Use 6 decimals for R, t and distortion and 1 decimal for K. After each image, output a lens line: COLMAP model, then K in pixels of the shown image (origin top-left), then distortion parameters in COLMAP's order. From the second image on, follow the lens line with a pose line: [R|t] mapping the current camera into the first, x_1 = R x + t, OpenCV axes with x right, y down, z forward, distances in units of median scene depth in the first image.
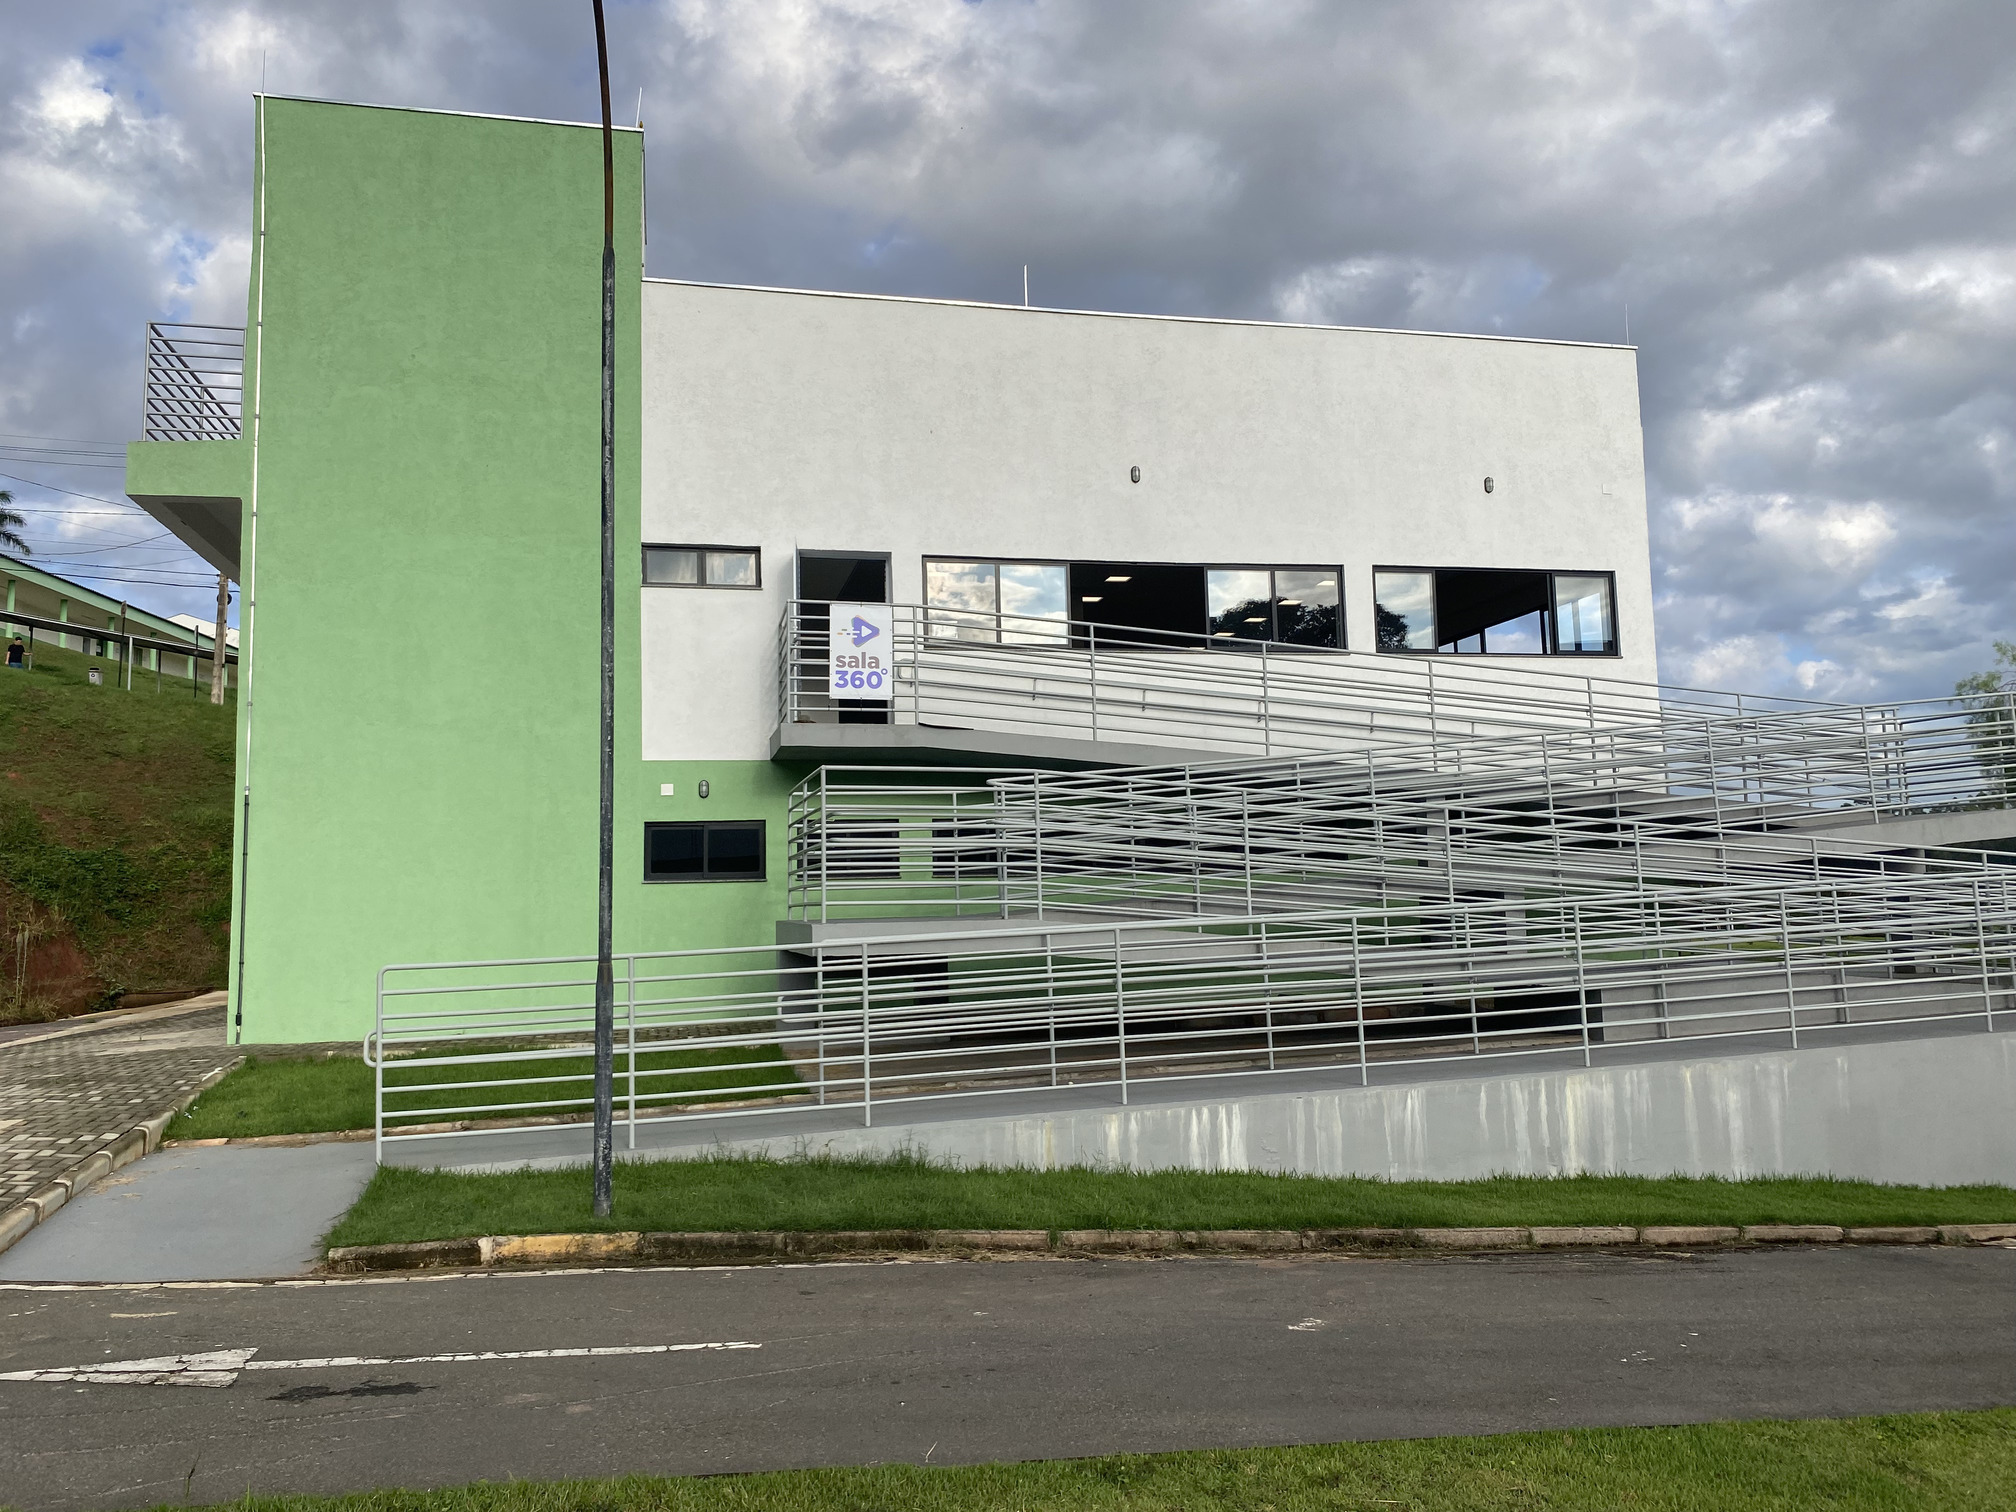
lens RADIAL K [[1574.6, 0, 1014.4], [0, 1574.6, 746.8], [0, 0, 1]] dist [0.006192, 0.003334]
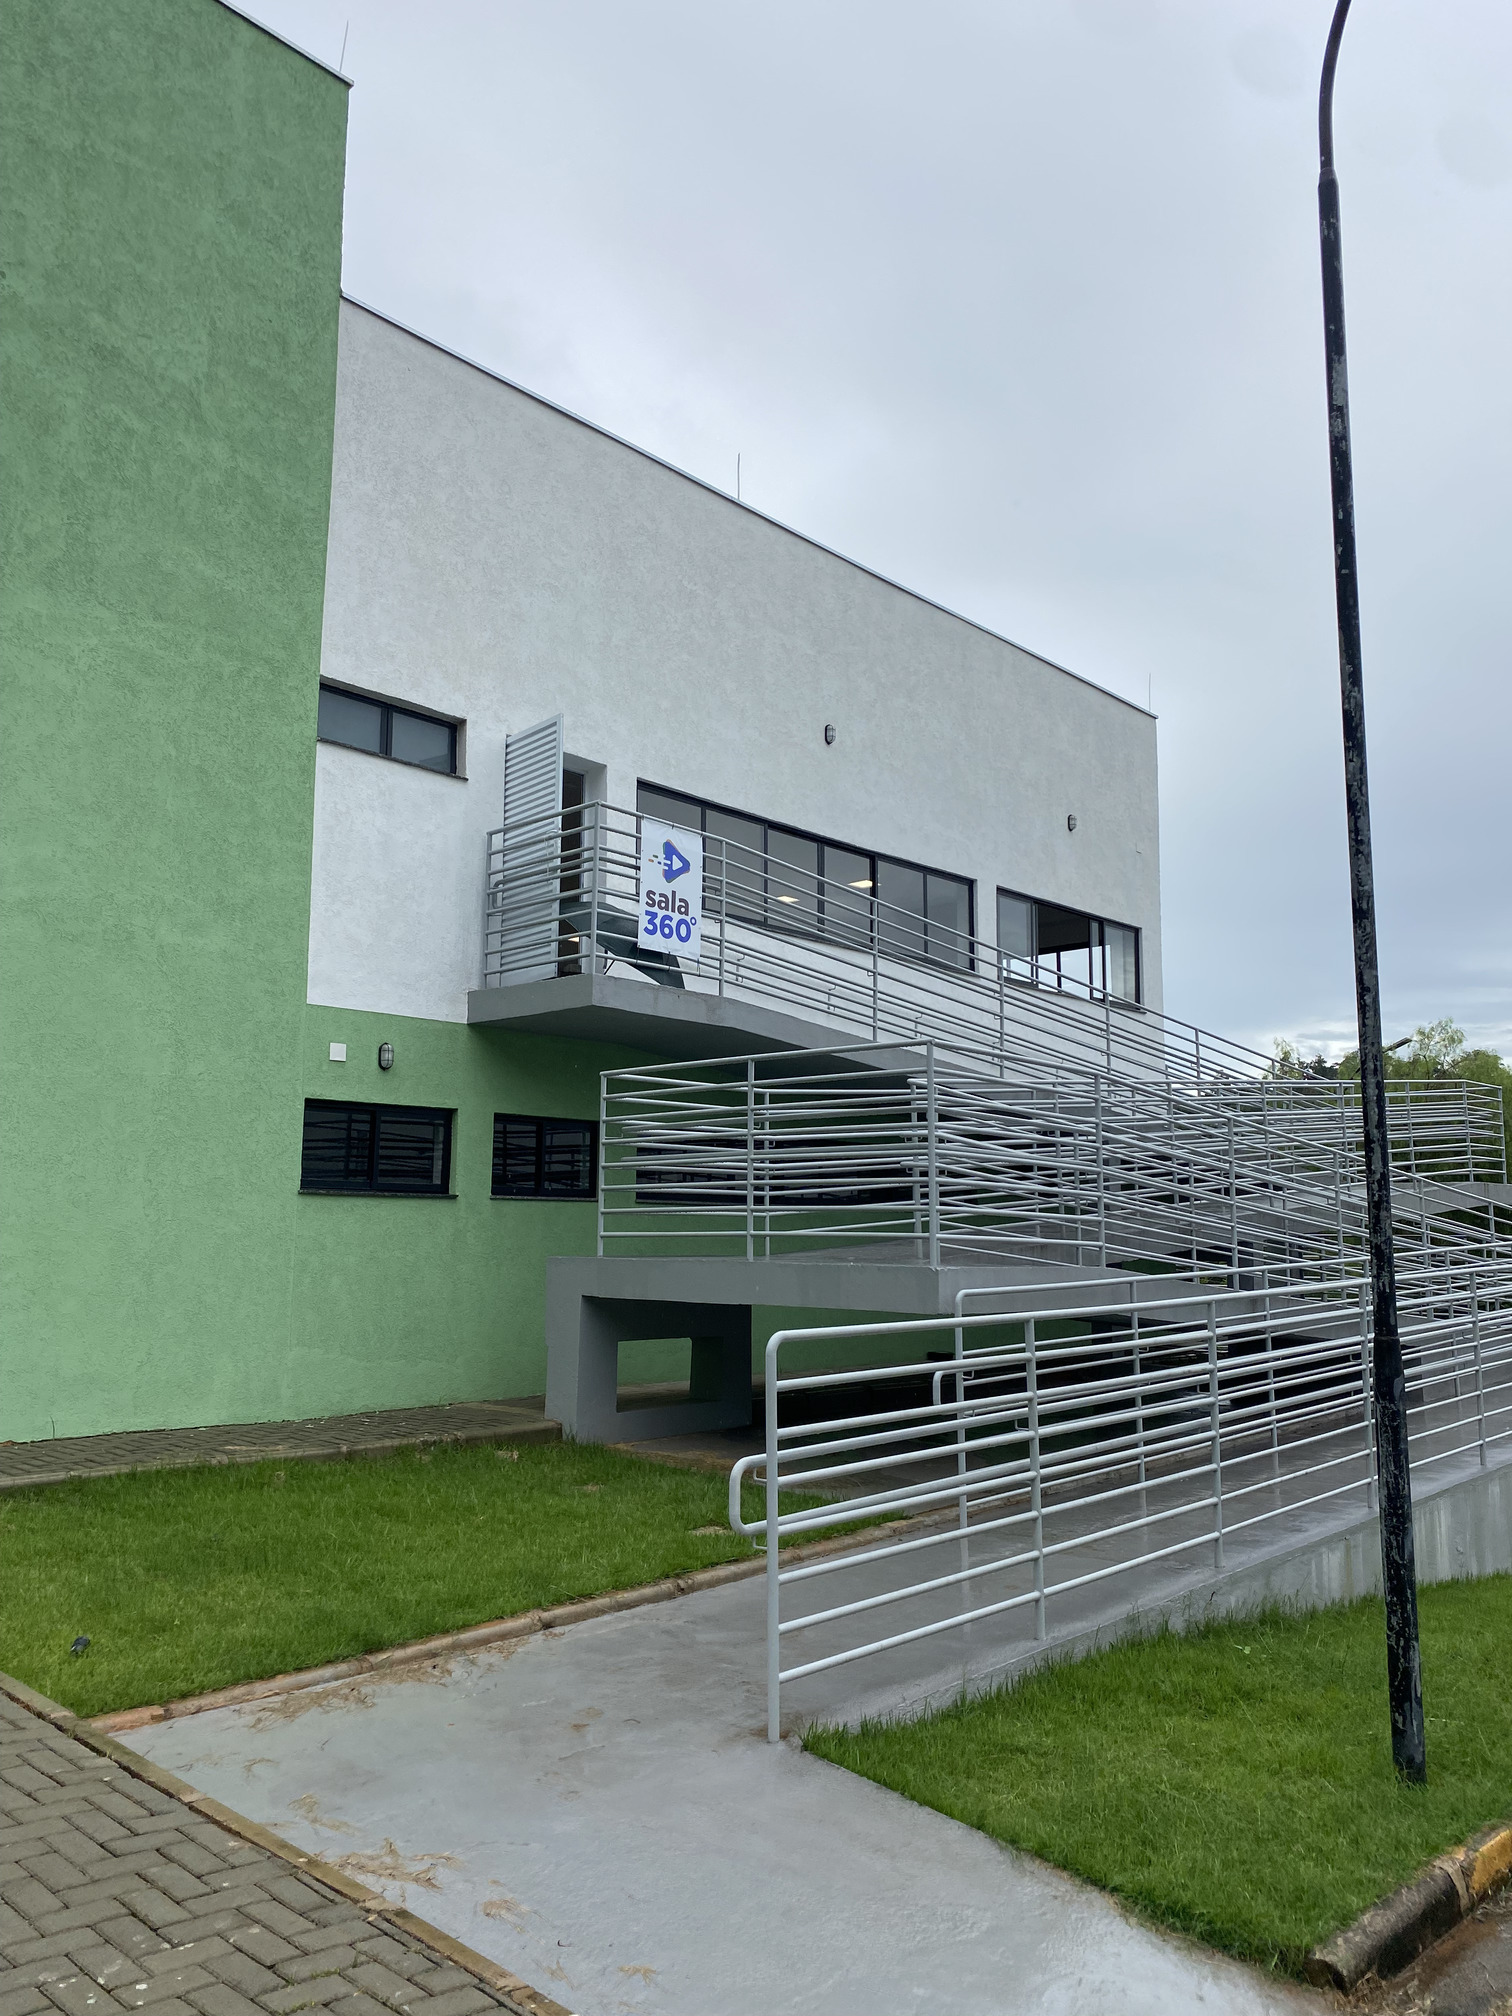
lens RADIAL K [[1574.6, 0, 756.5], [0, 1574.6, 998.5], [0, 0, 1]] dist [0.006192, 0.003334]
pose [[0.819088, 0.120747, 0.560816, -0.445893], [-0.099983, 0.992683, -0.067702, 0.031909], [-0.564888, -0.000618, 0.825168, 0.351978]]
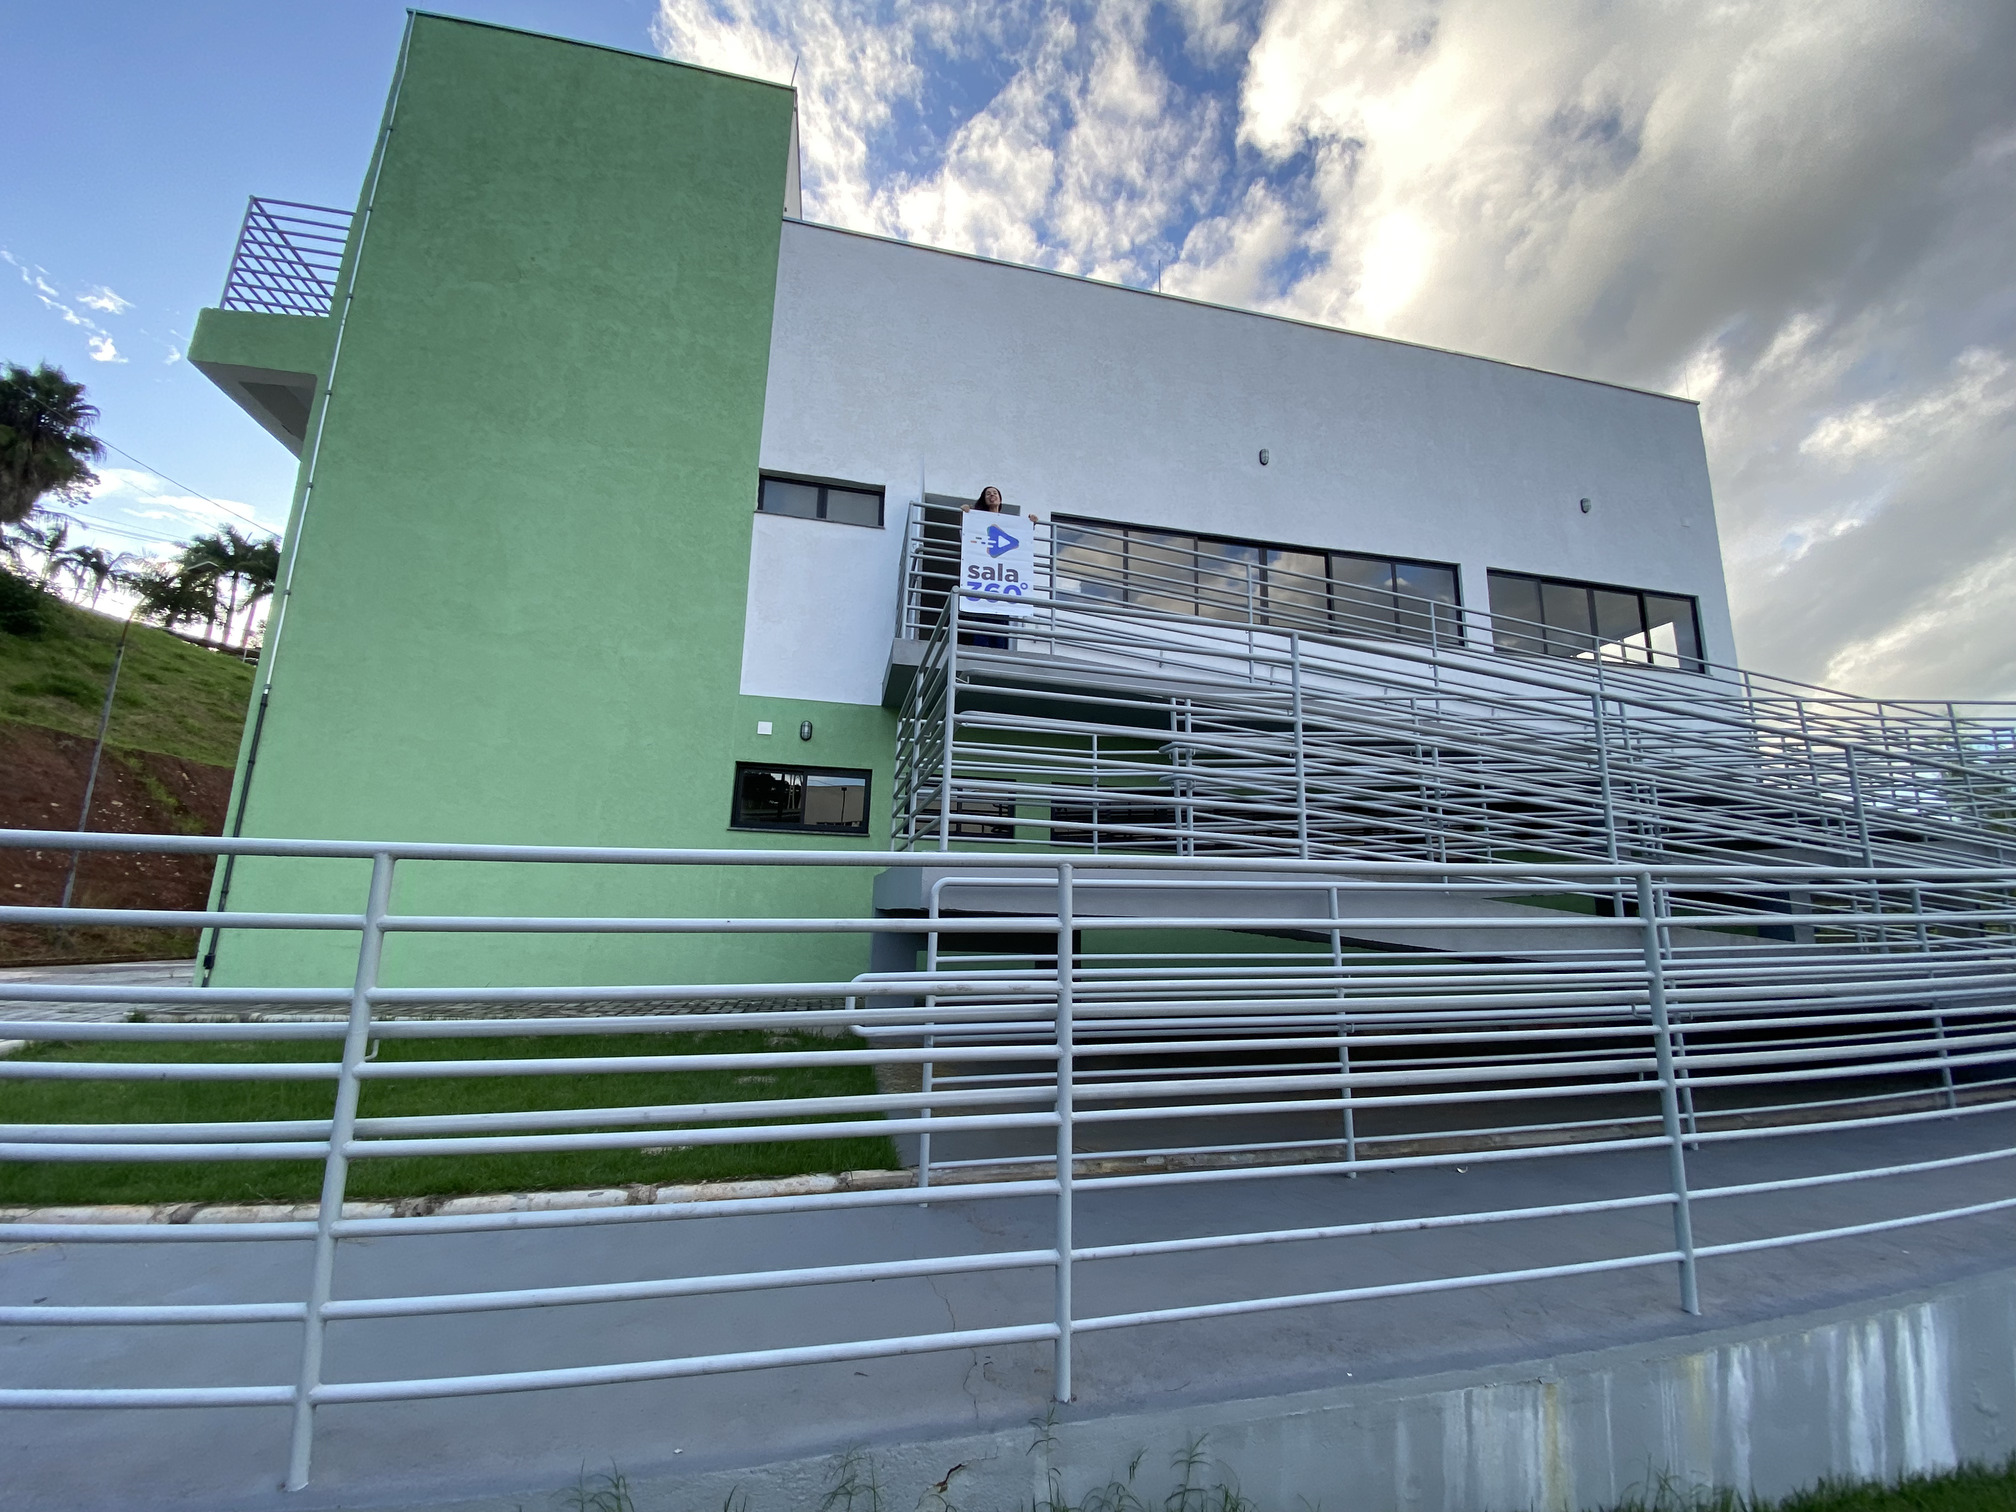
lens RADIAL K [[831.4, 0, 1008.5], [0, 831.4, 761.1], [0, 0, 1]] dist [0.024876, -0.021612]
pose [[0.998491, 0.052422, -0.016357, -0.071865], [-0.053577, 0.995298, -0.080692, 0.076649], [0.012050, 0.081447, 0.996605, 0.524285]]
